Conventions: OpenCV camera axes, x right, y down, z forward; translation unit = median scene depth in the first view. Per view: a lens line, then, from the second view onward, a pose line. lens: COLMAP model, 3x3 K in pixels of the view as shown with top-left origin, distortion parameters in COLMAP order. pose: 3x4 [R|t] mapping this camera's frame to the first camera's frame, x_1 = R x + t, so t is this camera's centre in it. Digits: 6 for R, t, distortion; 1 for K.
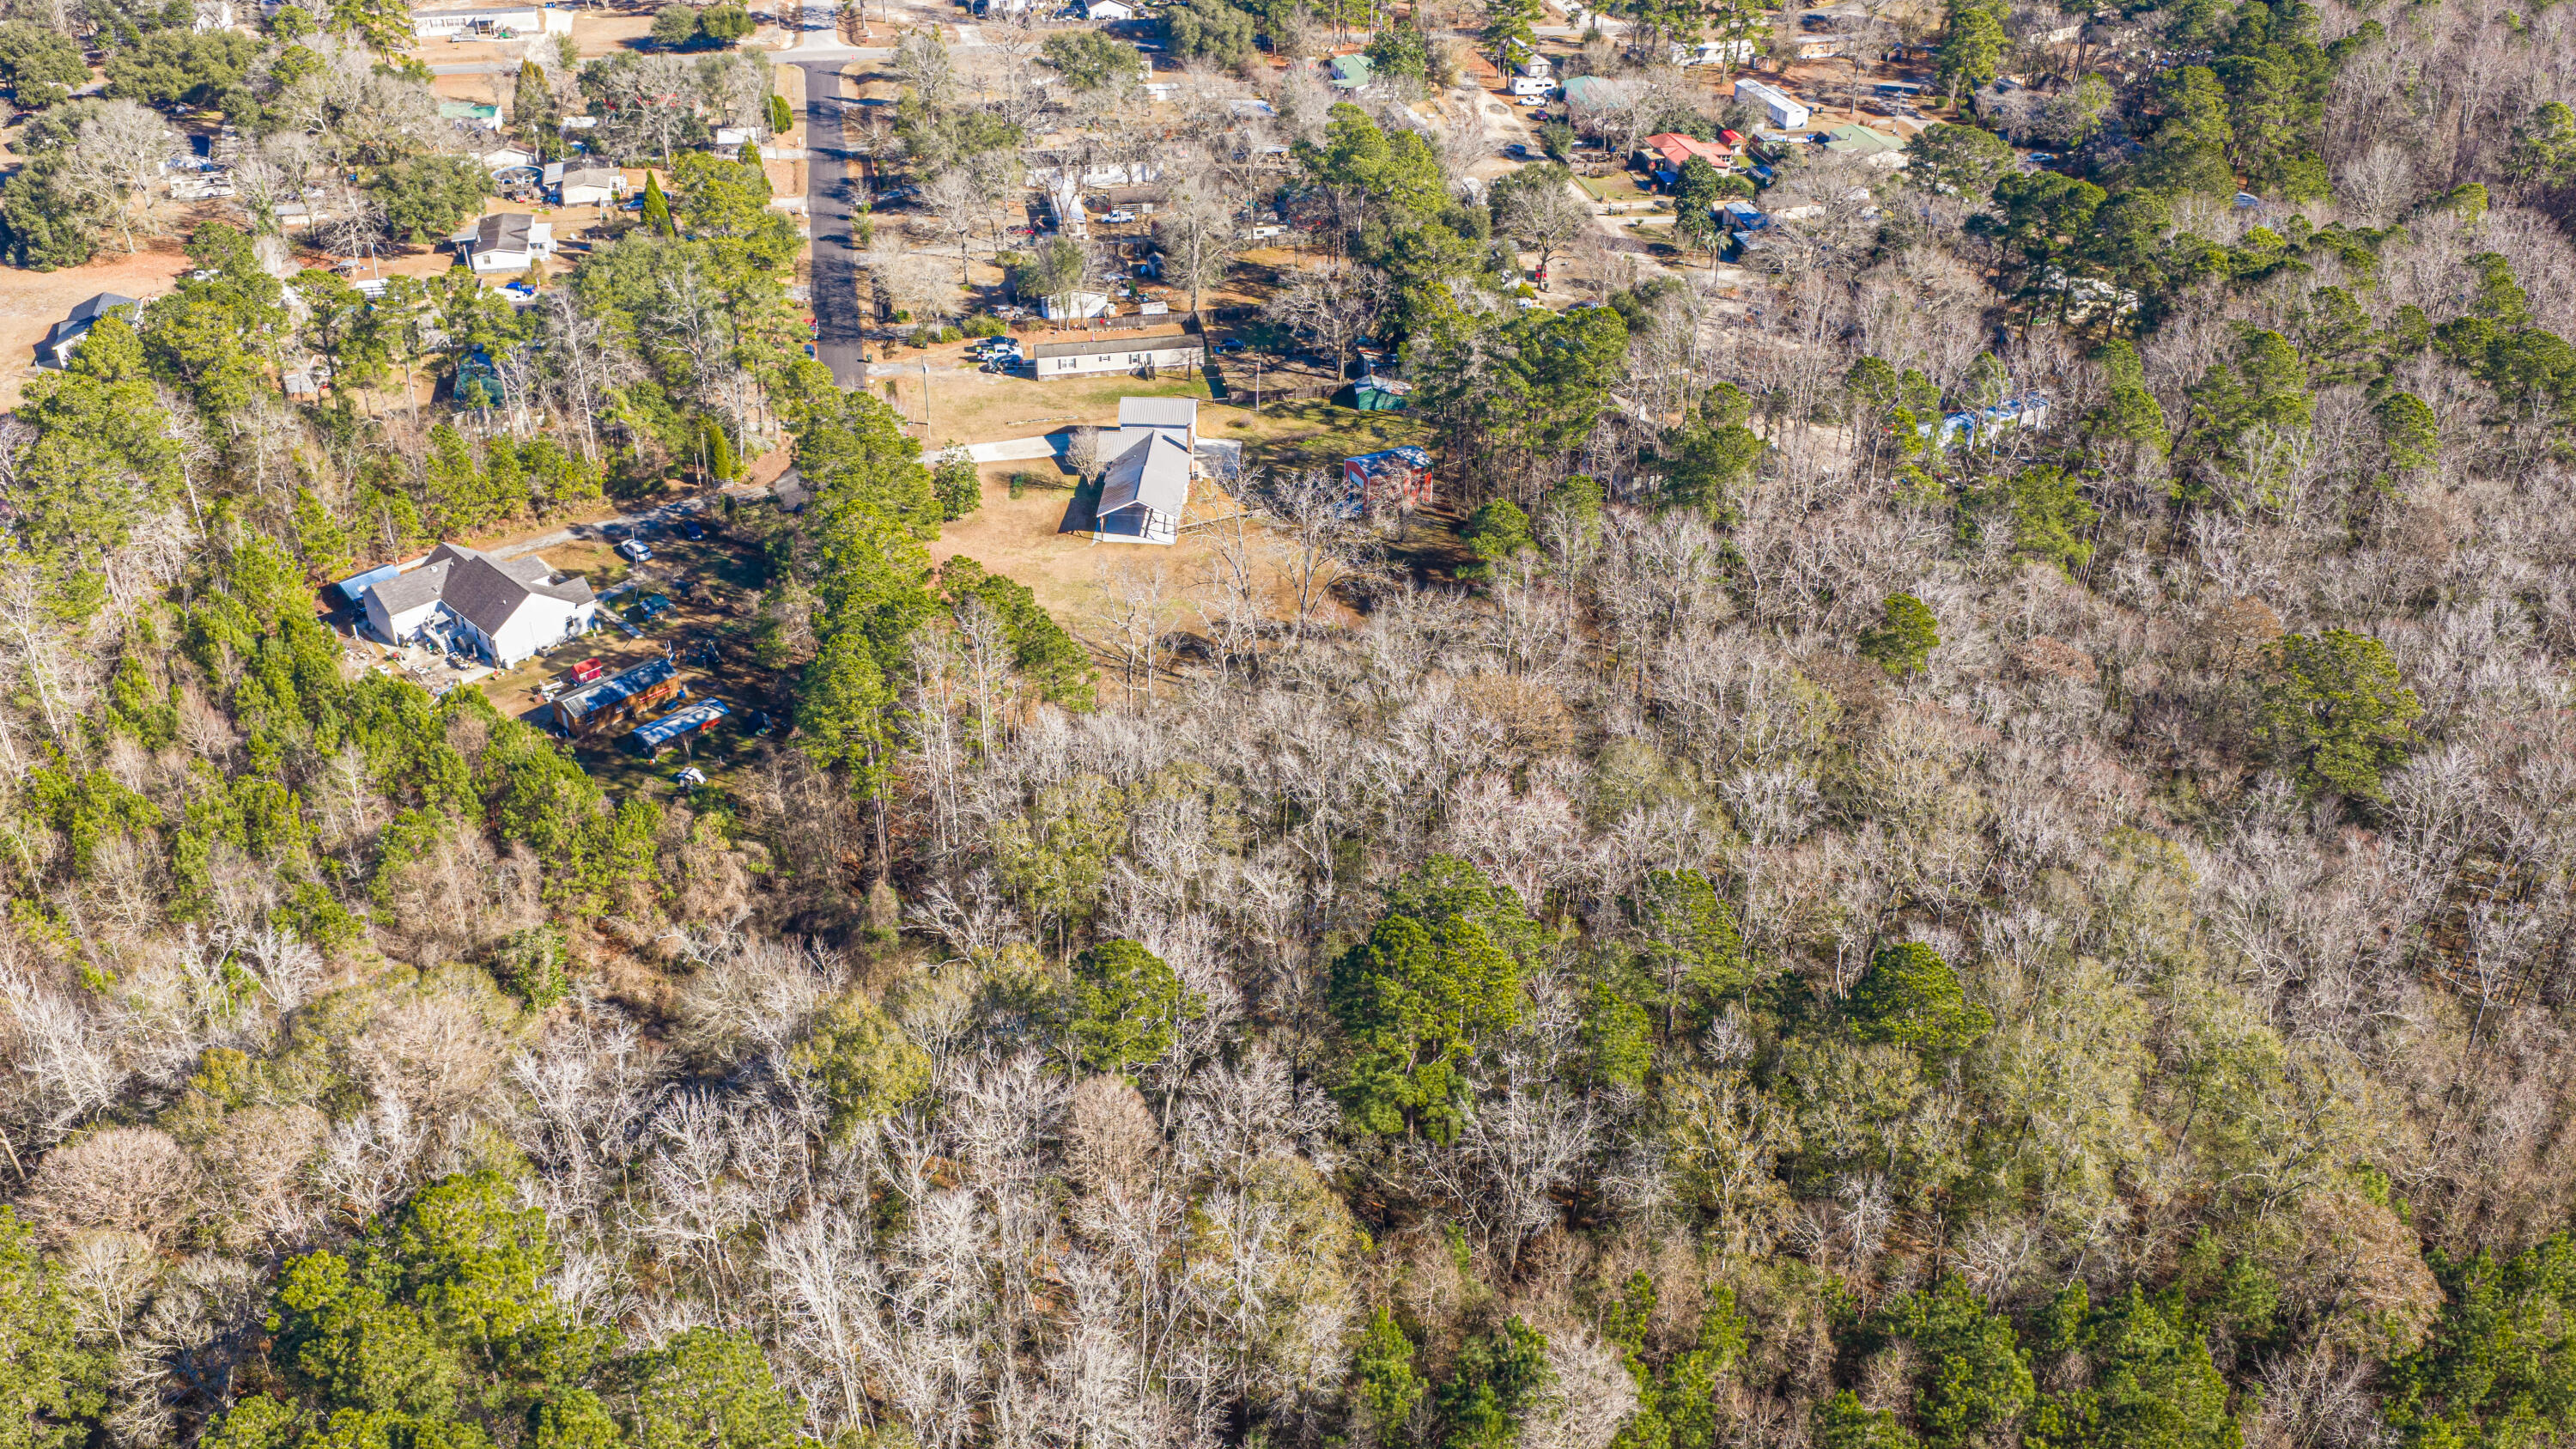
lens RADIAL K [[2124.1, 0, 1294.8], [0, 2124.1, 726.8], [0, 0, 1]] dist [0.024812, -0.056508]
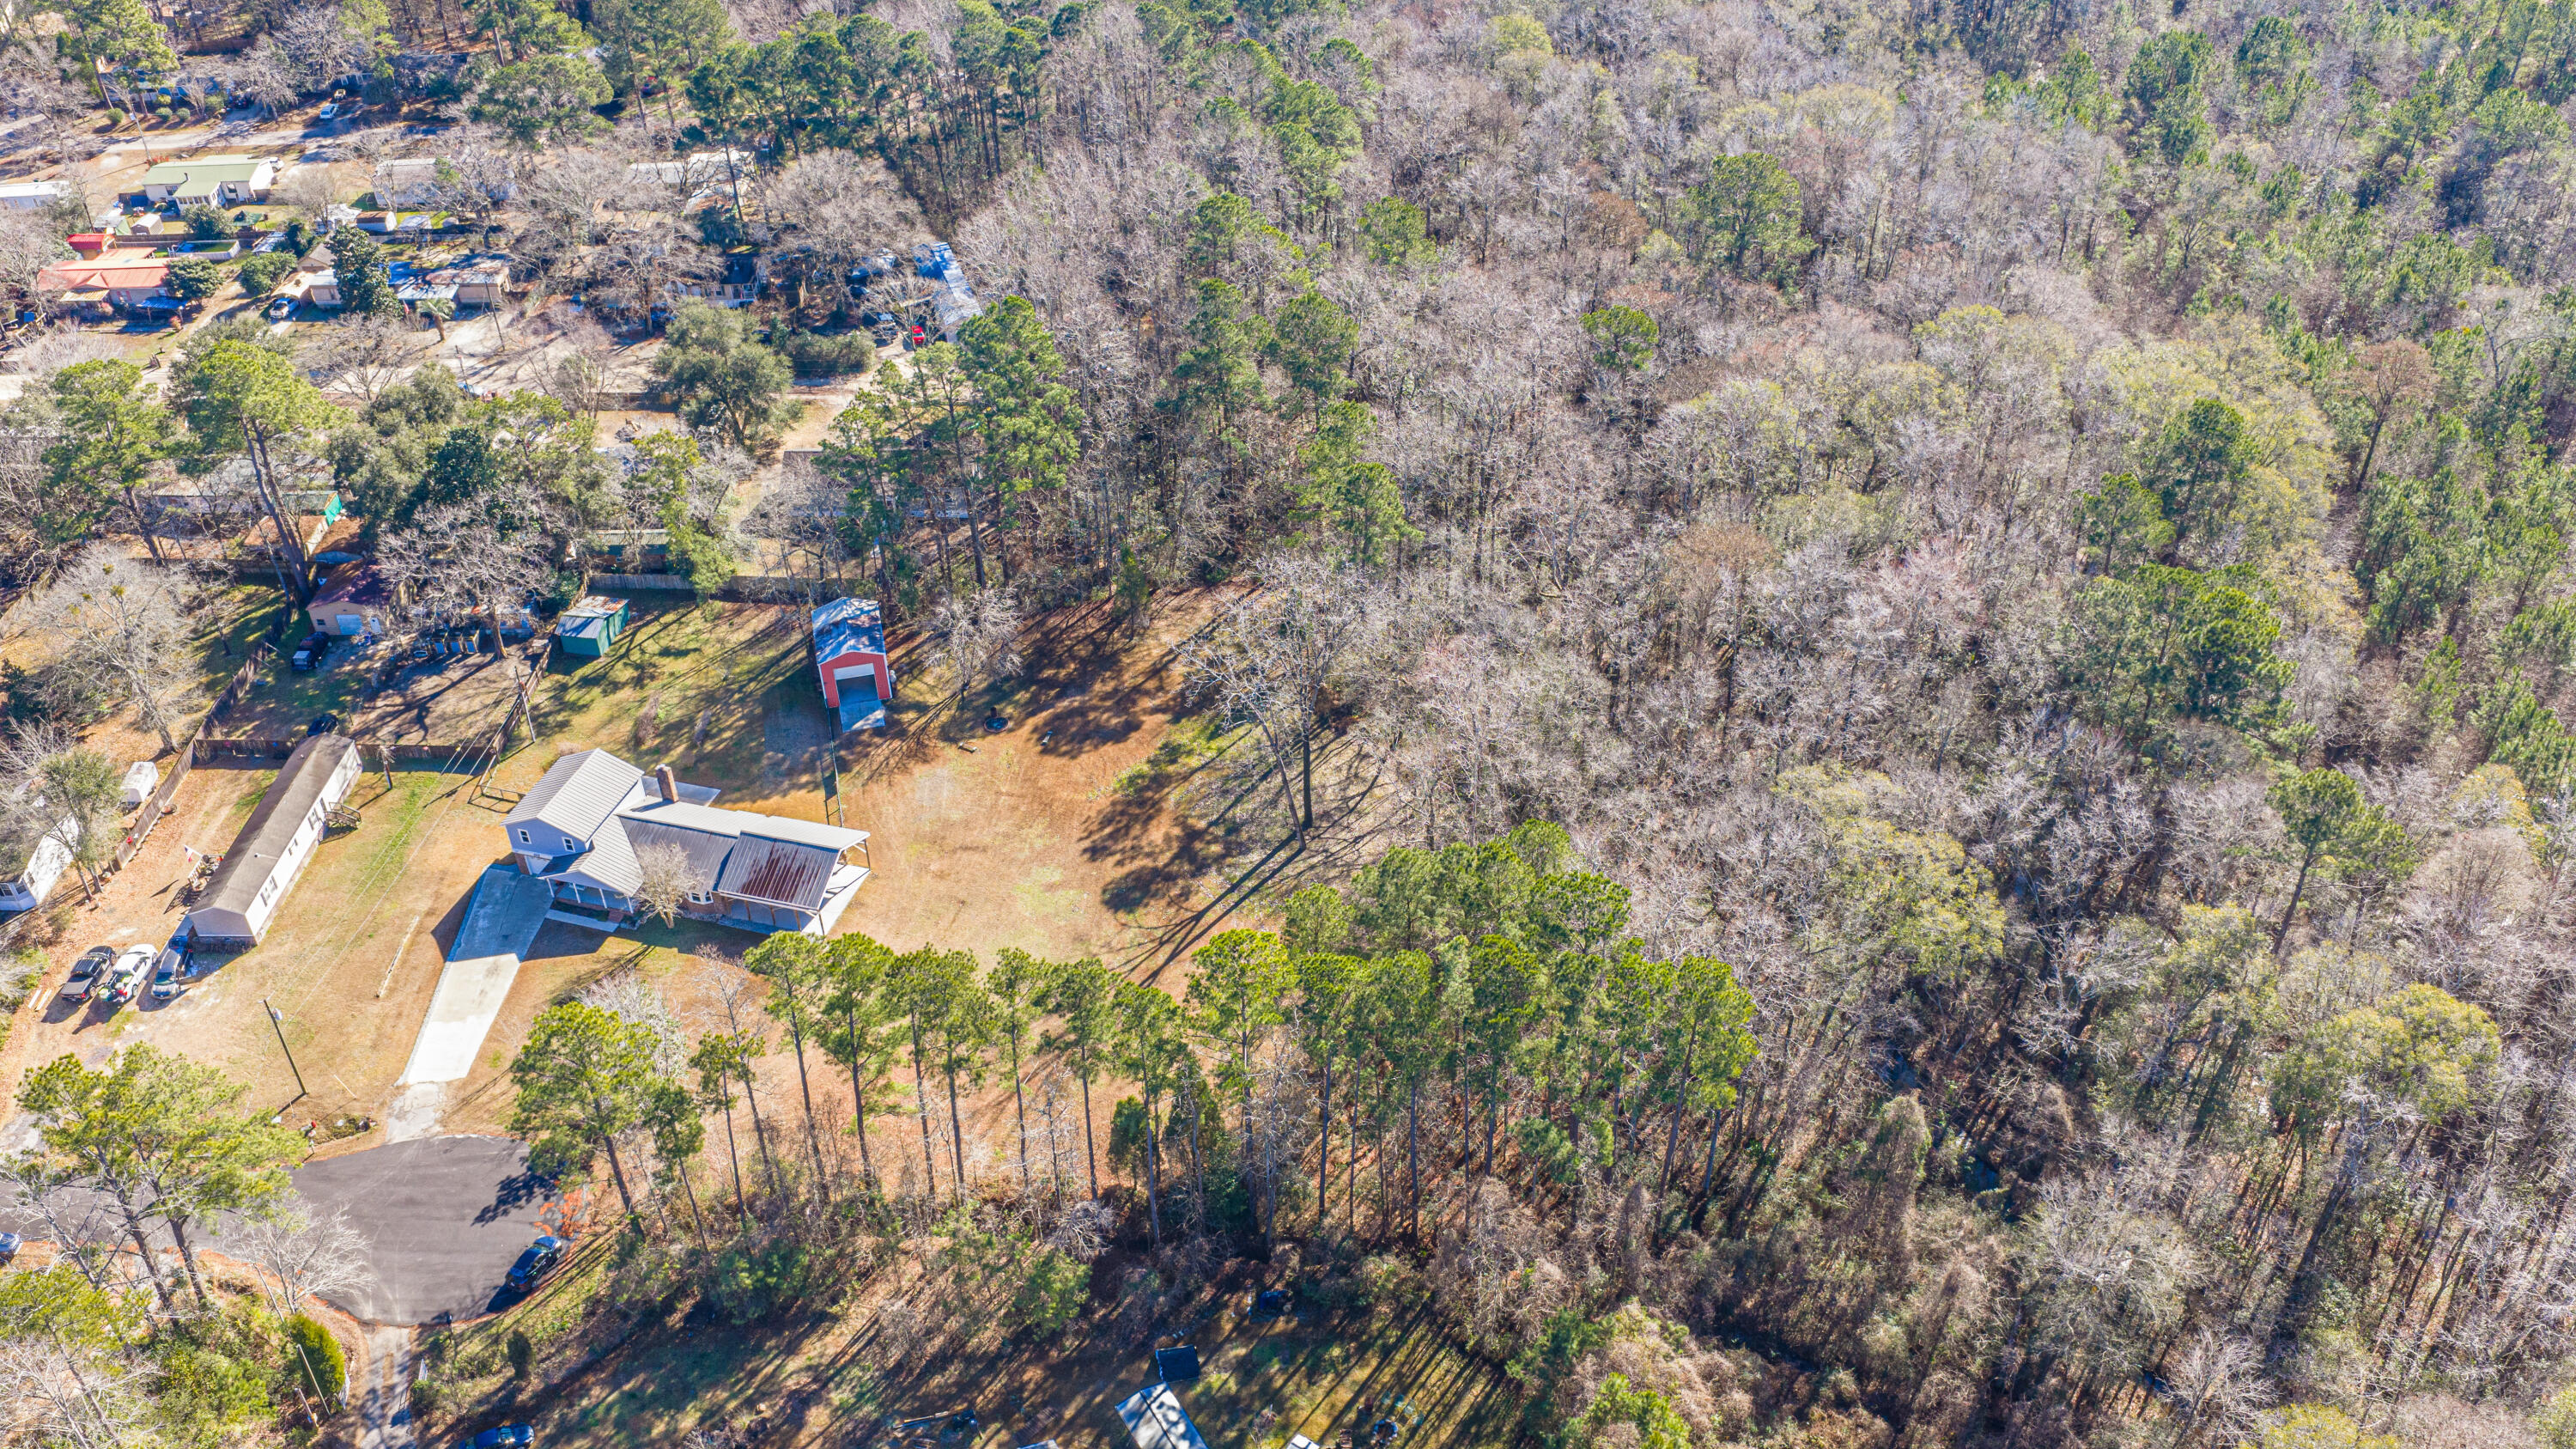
lens RADIAL K [[2124.1, 0, 1264.3], [0, 2124.1, 724.5], [0, 0, 1]] dist [0.024812, -0.056508]
pose [[0.234632, -0.598405, 0.766067, -0.503469], [0.546089, 0.733102, 0.405398, -0.313208], [-0.804198, 0.323222, 0.498792, 0.480847]]
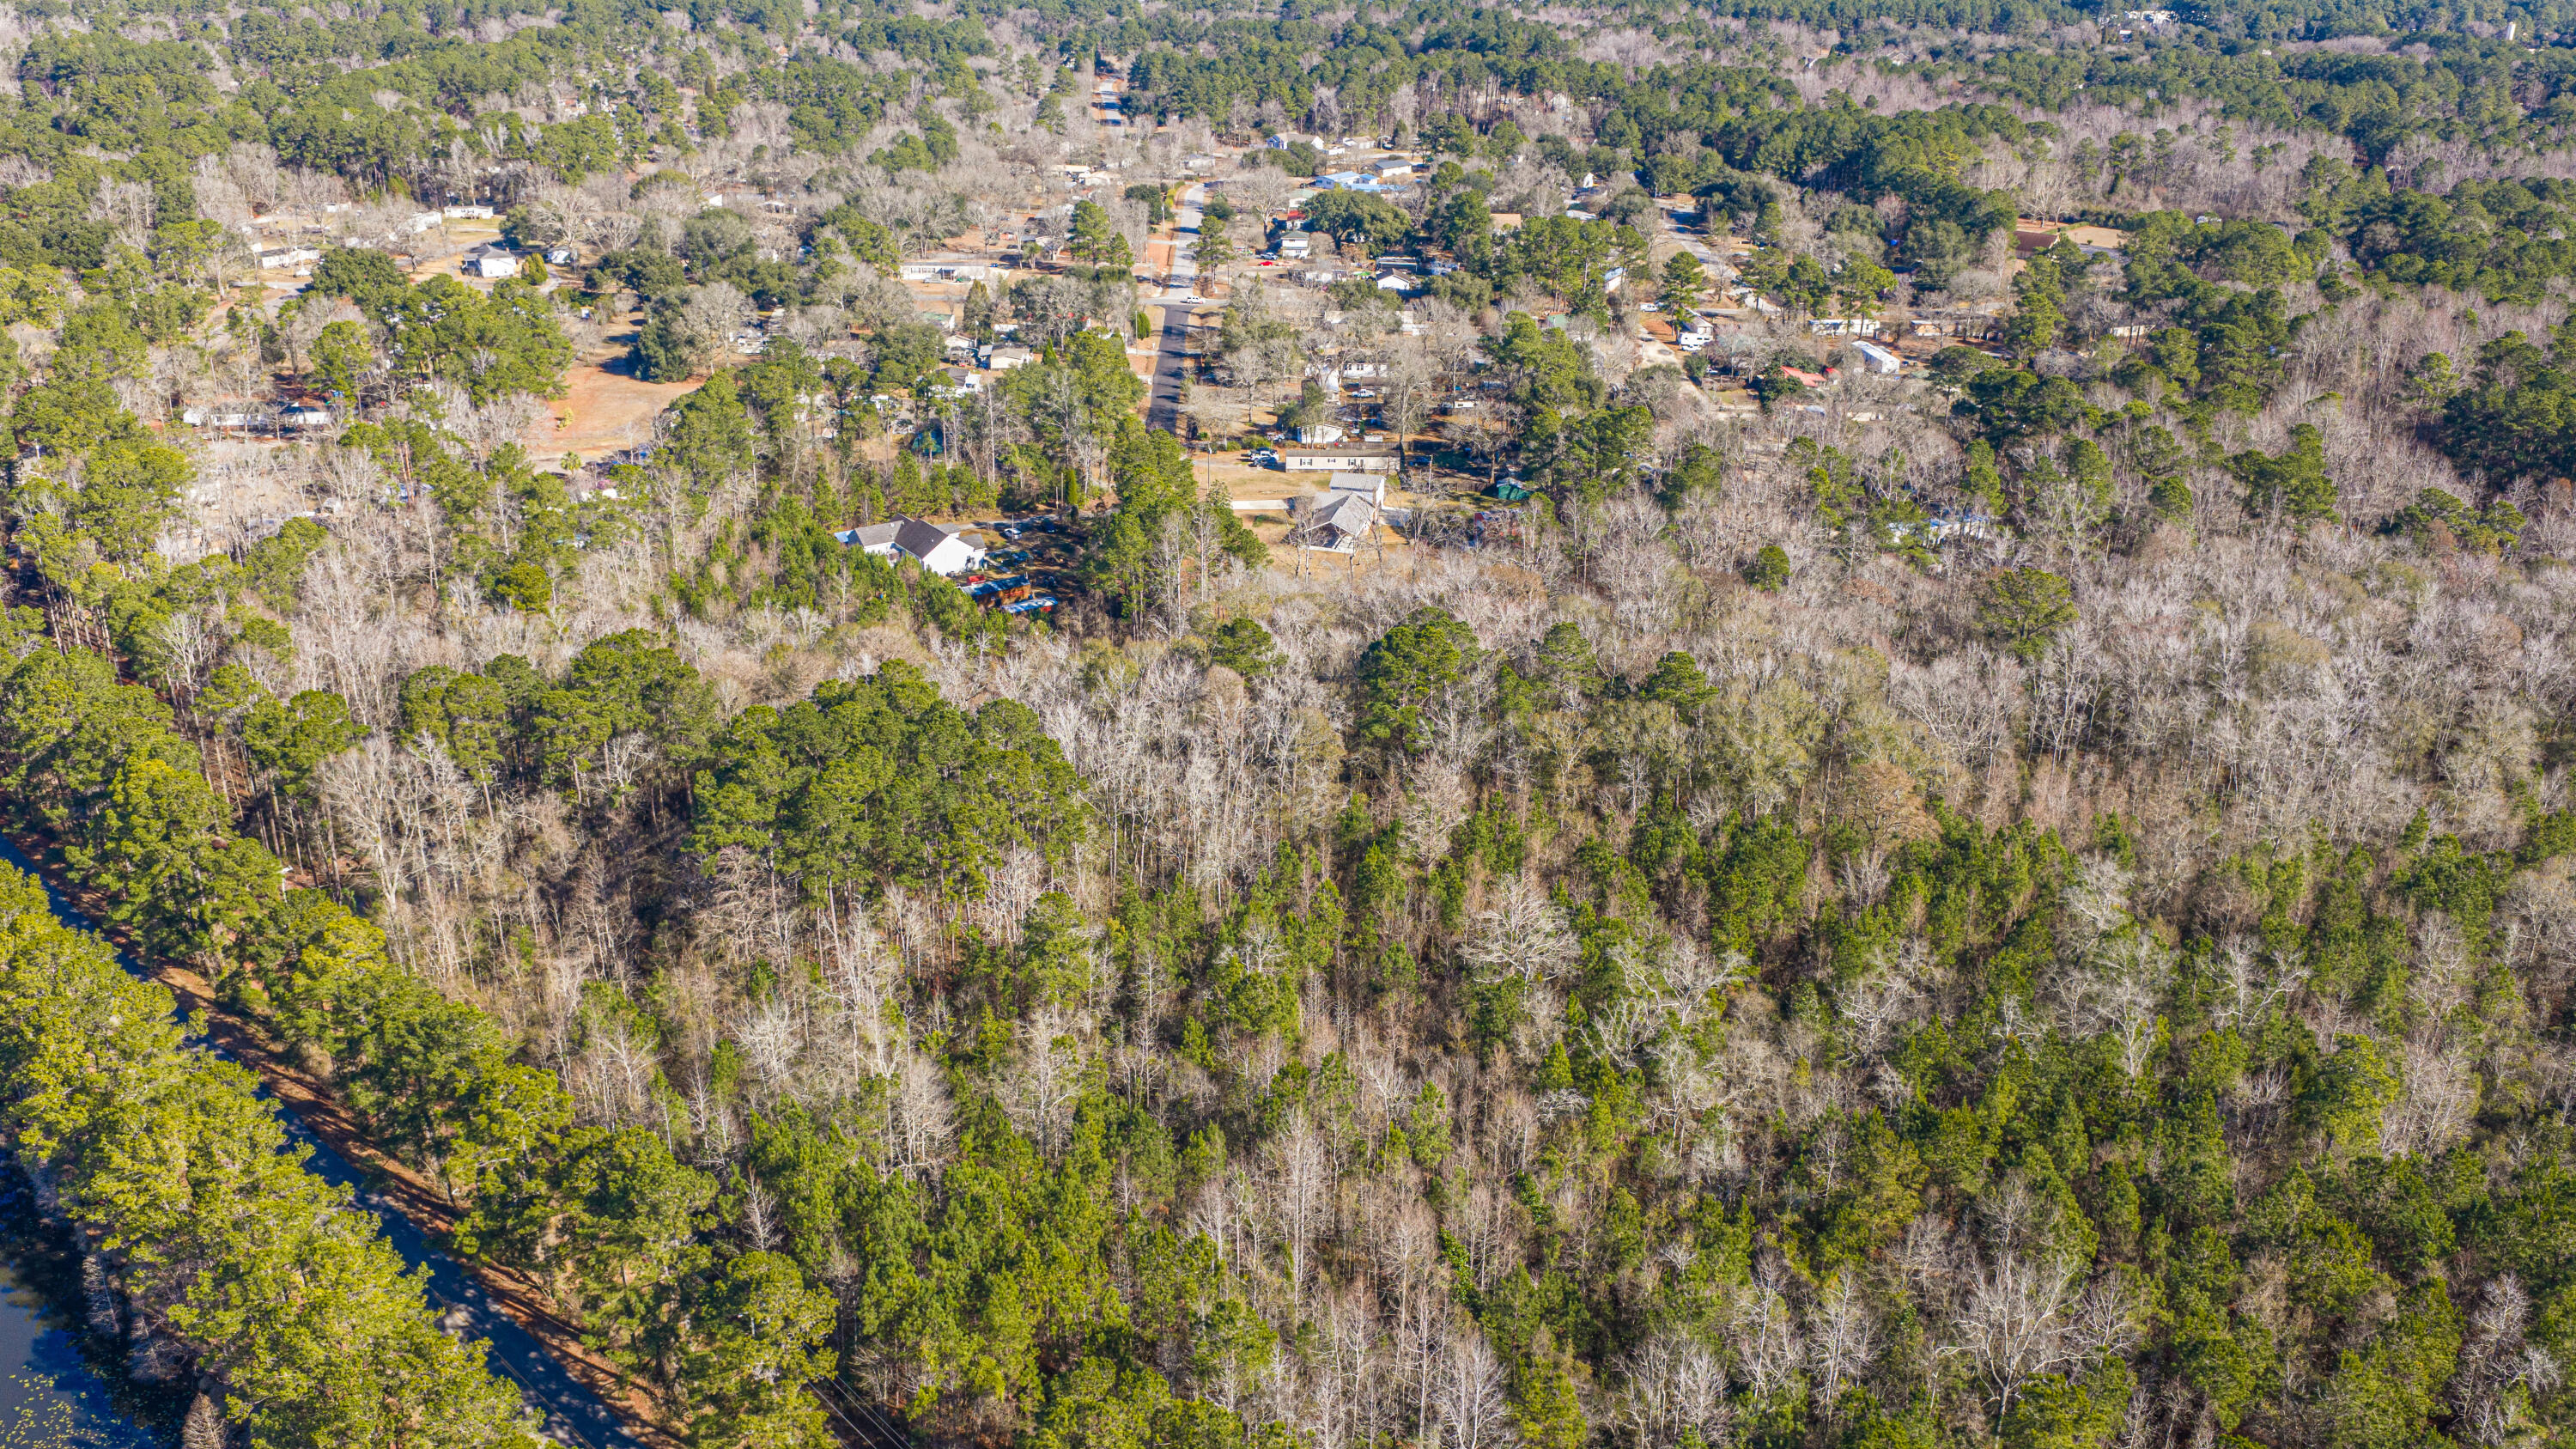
lens RADIAL K [[2120.3, 0, 1288.6], [0, 2120.3, 739.4], [0, 0, 1]] dist [0.024067, -0.053805]
pose [[0.983461, 0.073222, -0.165658, 0.147084], [-0.100249, 0.981820, -0.161180, 0.272107], [0.150845, 0.175121, 0.972923, -0.425719]]
